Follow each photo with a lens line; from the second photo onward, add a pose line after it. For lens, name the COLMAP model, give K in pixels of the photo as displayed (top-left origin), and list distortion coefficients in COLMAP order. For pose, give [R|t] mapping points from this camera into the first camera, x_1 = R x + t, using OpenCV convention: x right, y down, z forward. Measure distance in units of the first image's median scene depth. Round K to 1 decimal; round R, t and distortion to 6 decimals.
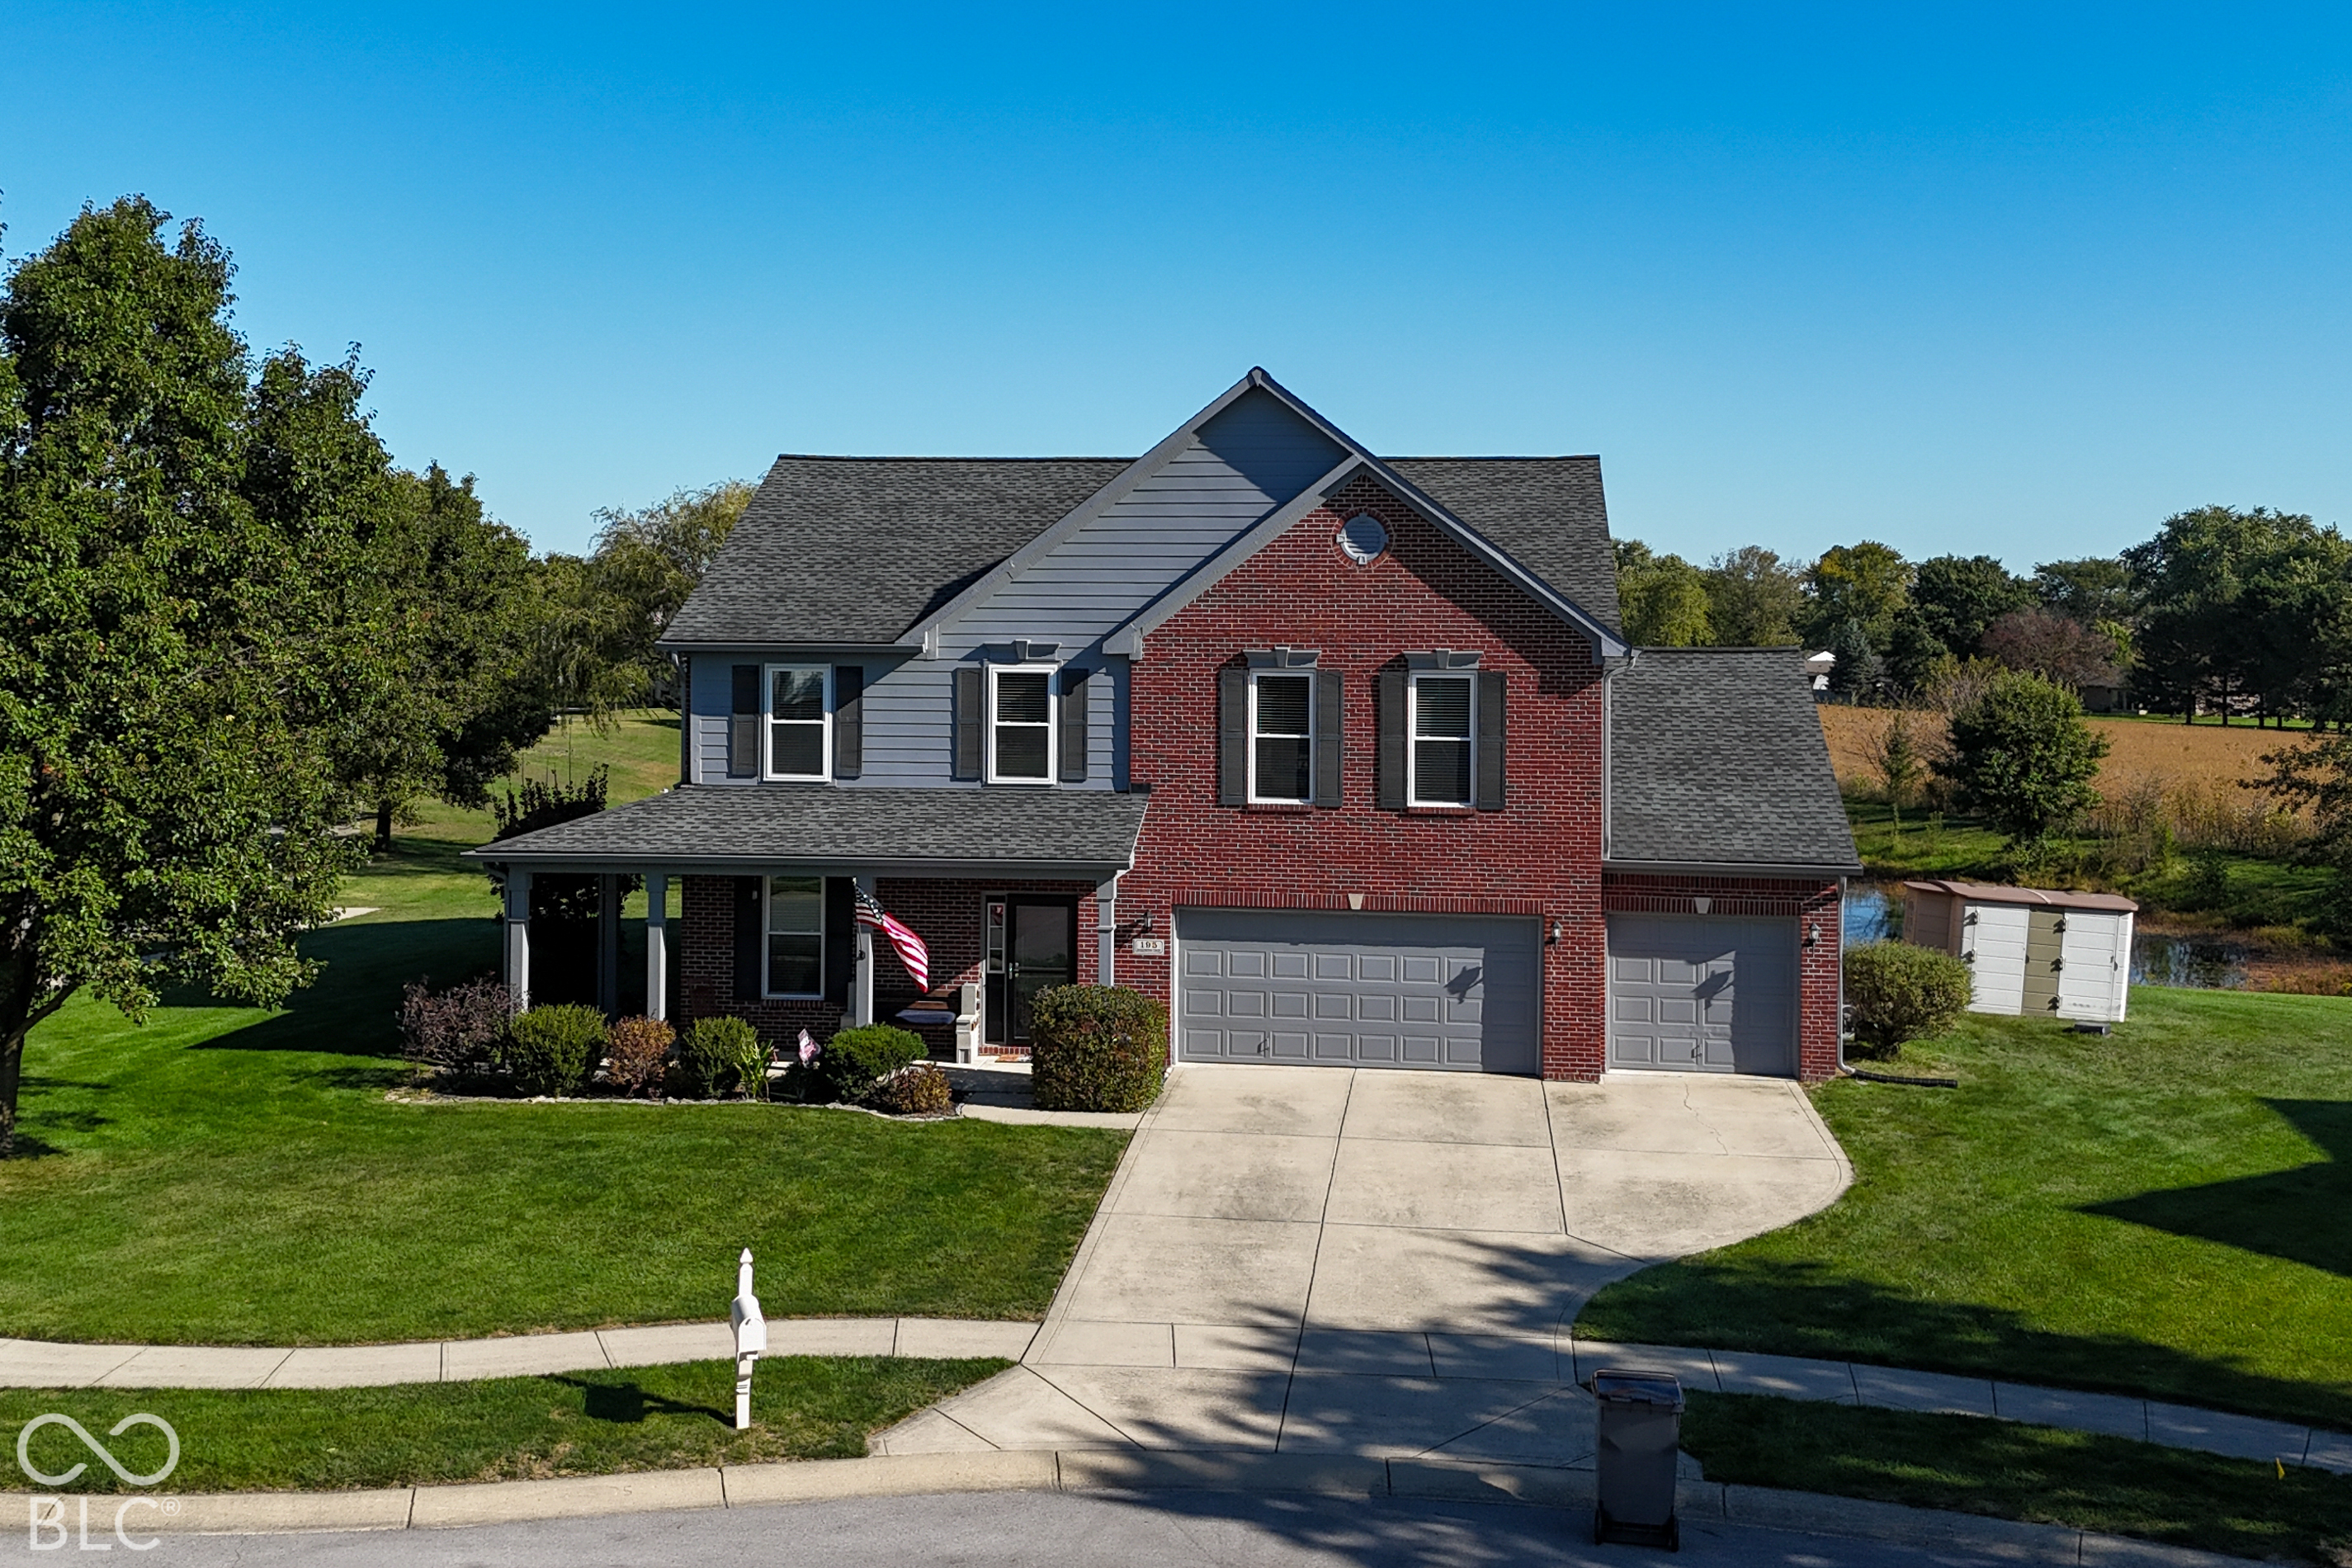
lens RADIAL K [[2529.9, 0, 1149.3], [0, 2529.9, 732.6], [0, 0, 1]] dist [0.070417, -0.044067]
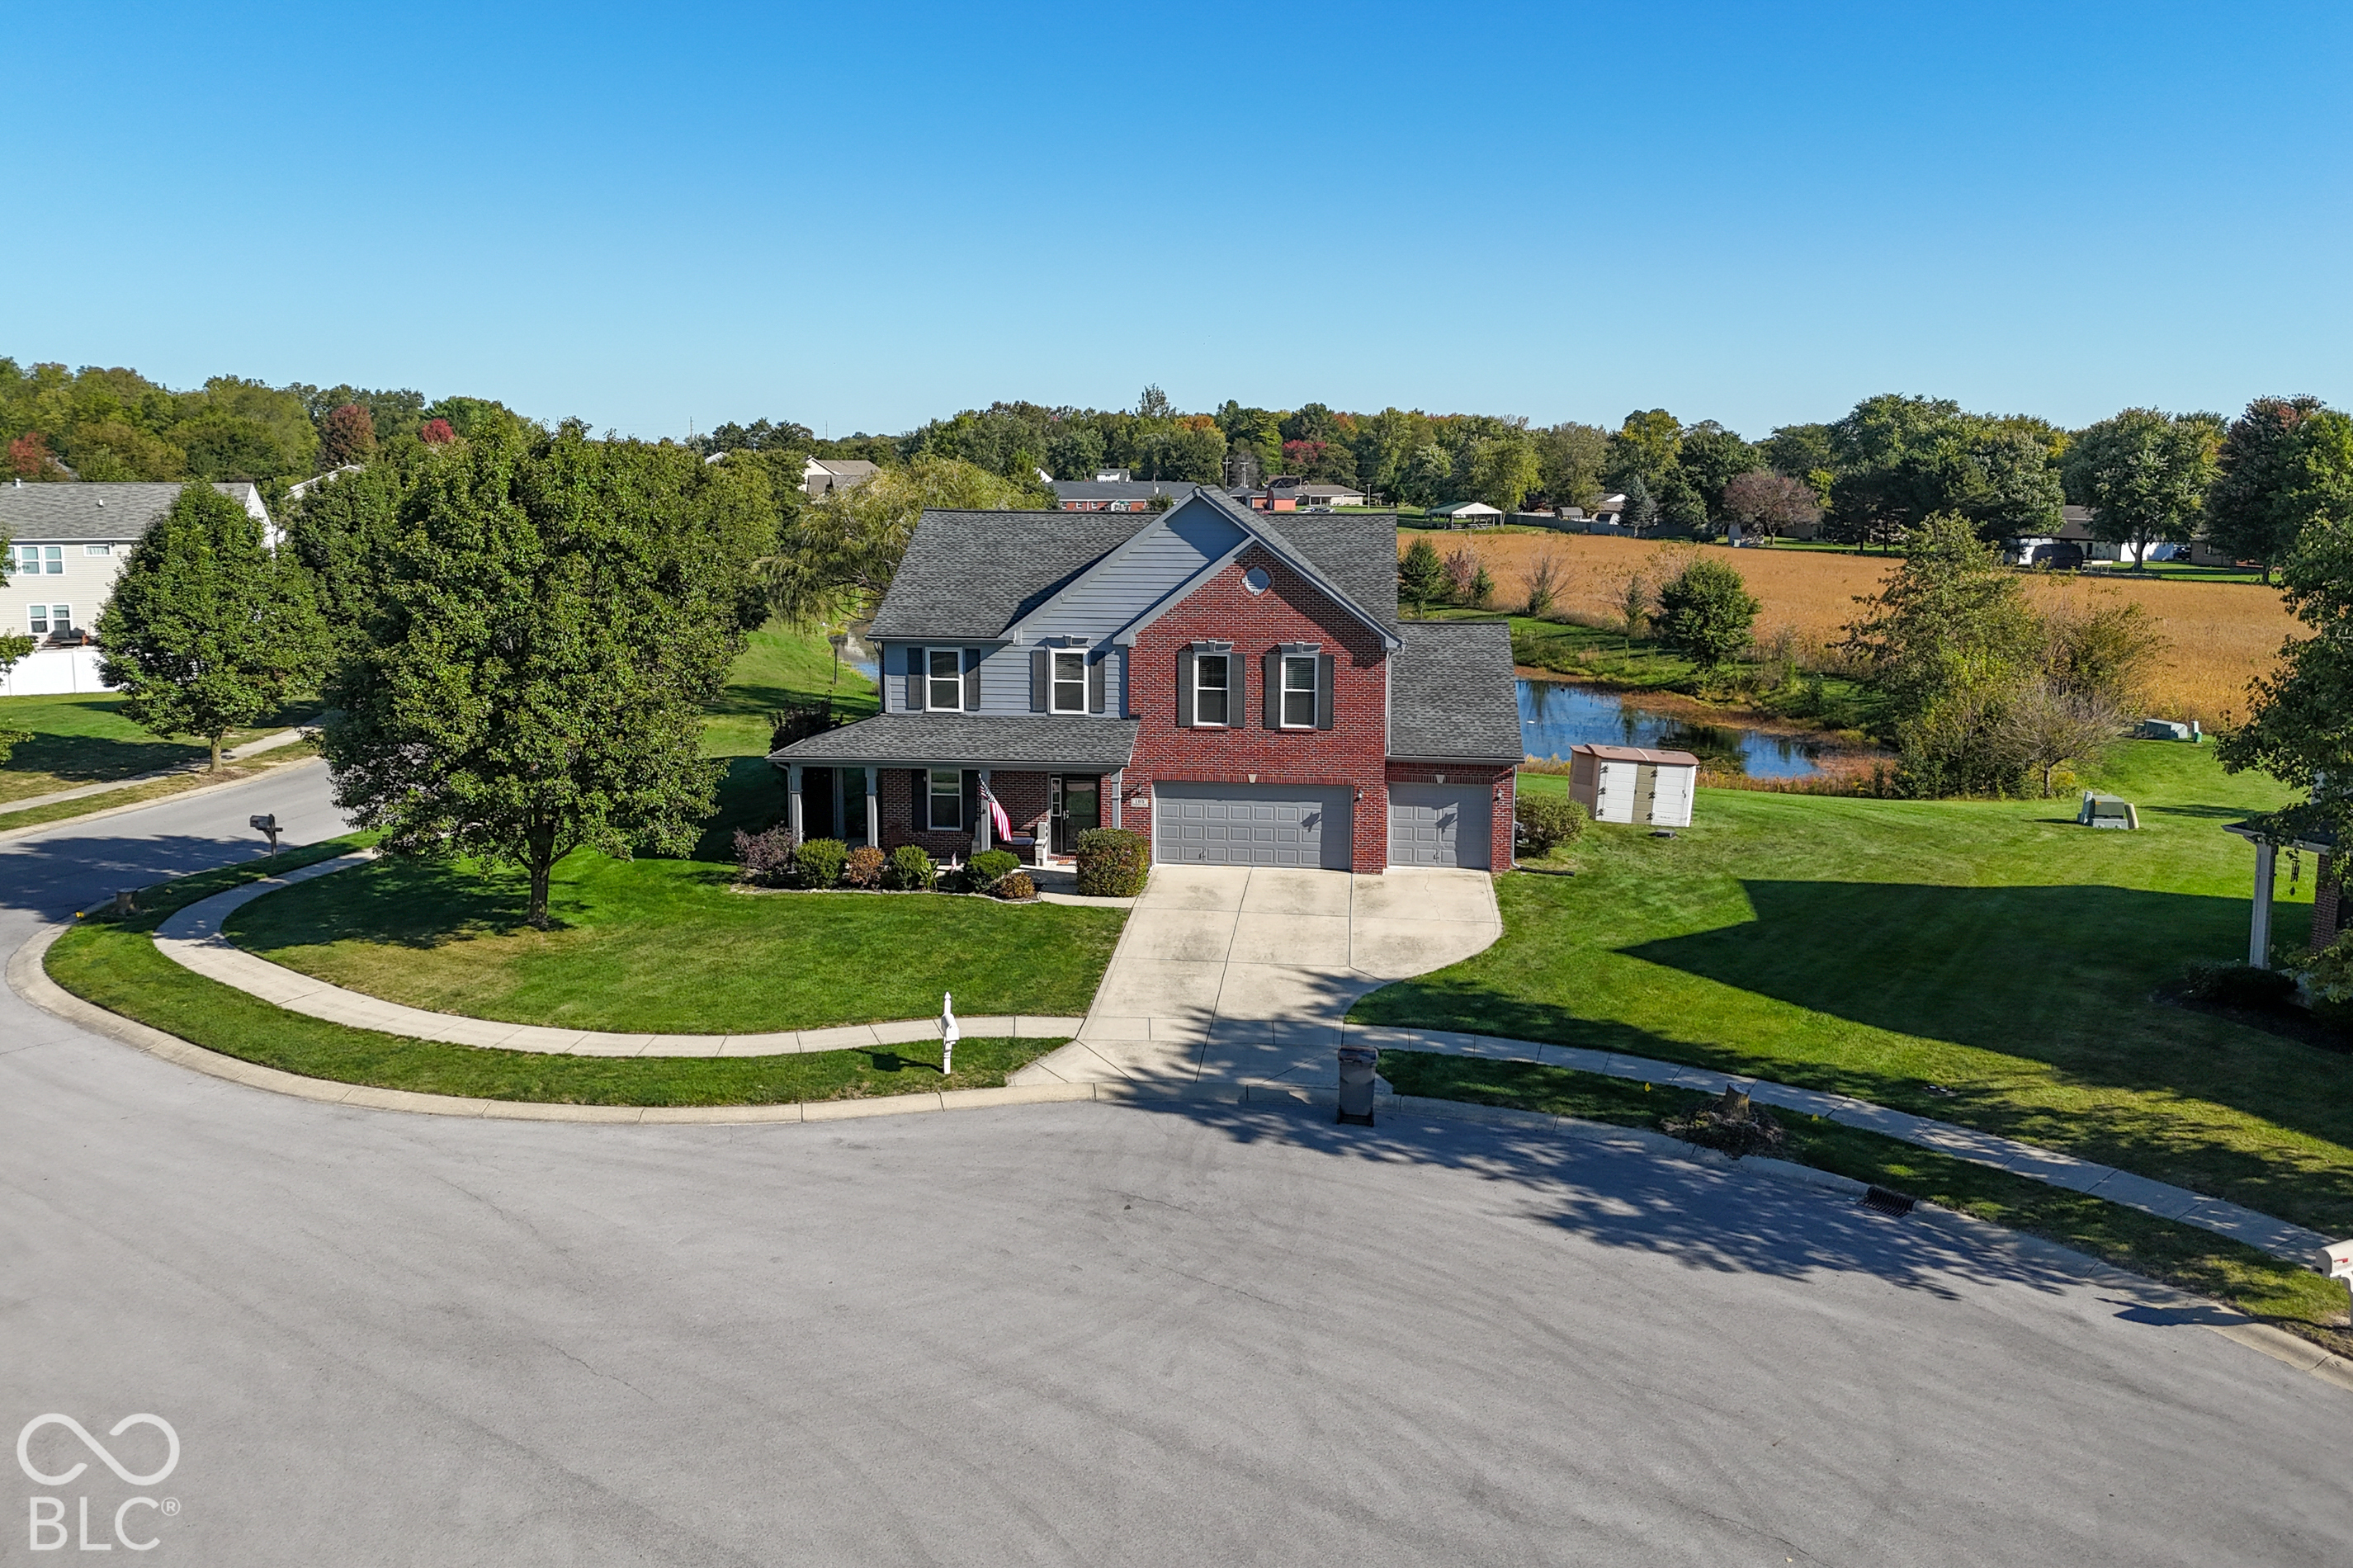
lens RADIAL K [[1798.9, 0, 1176.5], [0, 1798.9, 784.0], [0, 0, 1]] dist [0.147587, -0.150096]
pose [[0.999875, -0.004385, 0.015160, 0.007432], [0.002264, 0.990542, 0.137194, -0.116048], [-0.015618, -0.137142, 0.990428, -0.313726]]
